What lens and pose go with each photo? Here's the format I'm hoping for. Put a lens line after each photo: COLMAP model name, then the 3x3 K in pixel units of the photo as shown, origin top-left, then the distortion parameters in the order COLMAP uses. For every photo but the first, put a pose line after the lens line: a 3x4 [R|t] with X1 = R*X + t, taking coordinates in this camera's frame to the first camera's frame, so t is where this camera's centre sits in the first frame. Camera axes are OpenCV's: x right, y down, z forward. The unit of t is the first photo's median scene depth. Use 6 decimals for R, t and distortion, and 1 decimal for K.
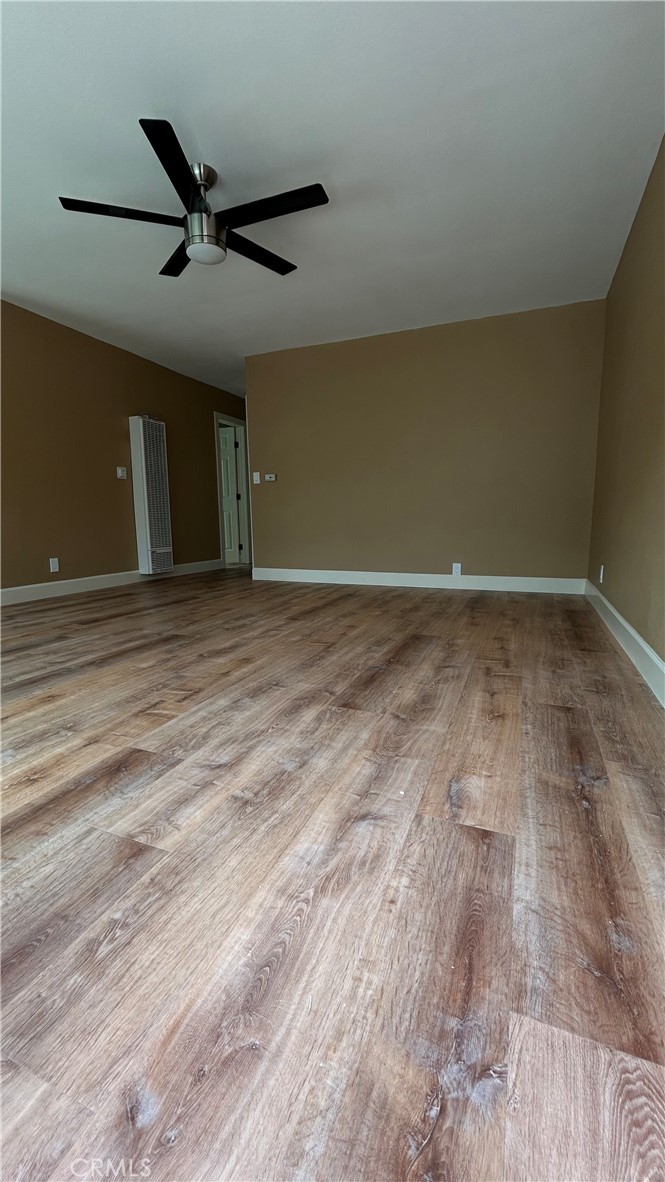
lens RADIAL K [[481.2, 0, 338.0], [0, 481.2, 591.9], [0, 0, 1]] dist [0.001188, 0.000506]
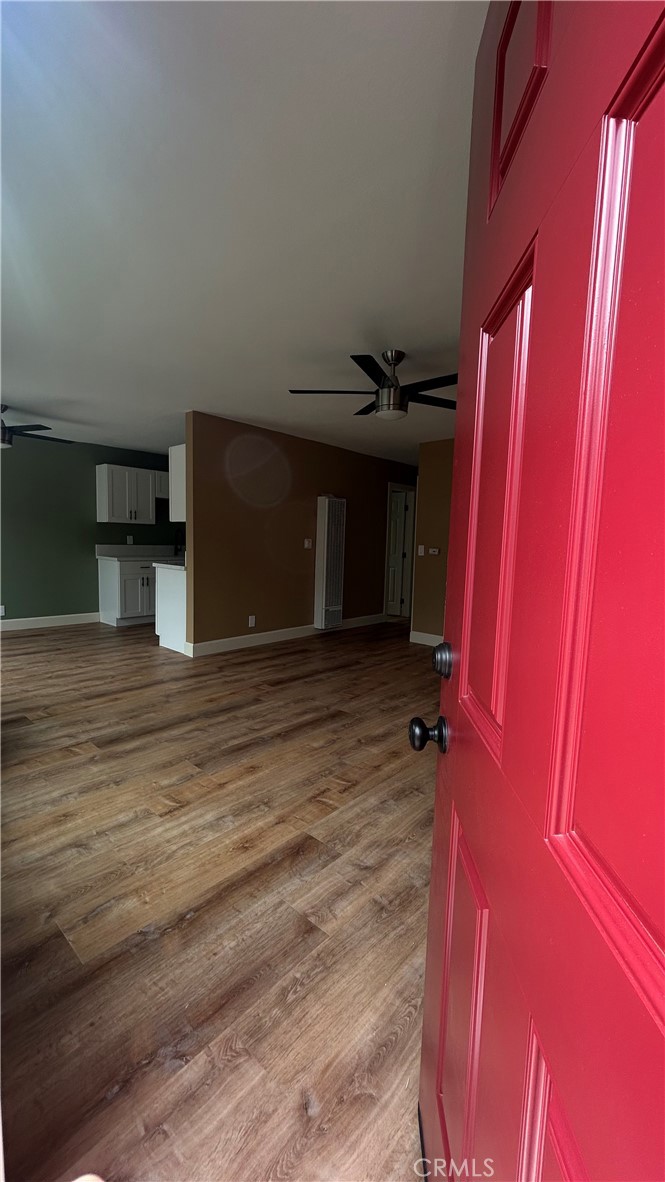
lens RADIAL K [[481.2, 0, 334.4], [0, 481.2, 591.7], [0, 0, 1]] dist [0.001188, 0.000506]
pose [[0.940158, 0.071059, -0.333248, 0.063465], [-0.088493, 0.995374, -0.037409, -0.337456], [0.329048, 0.064661, 0.942097, -0.341518]]
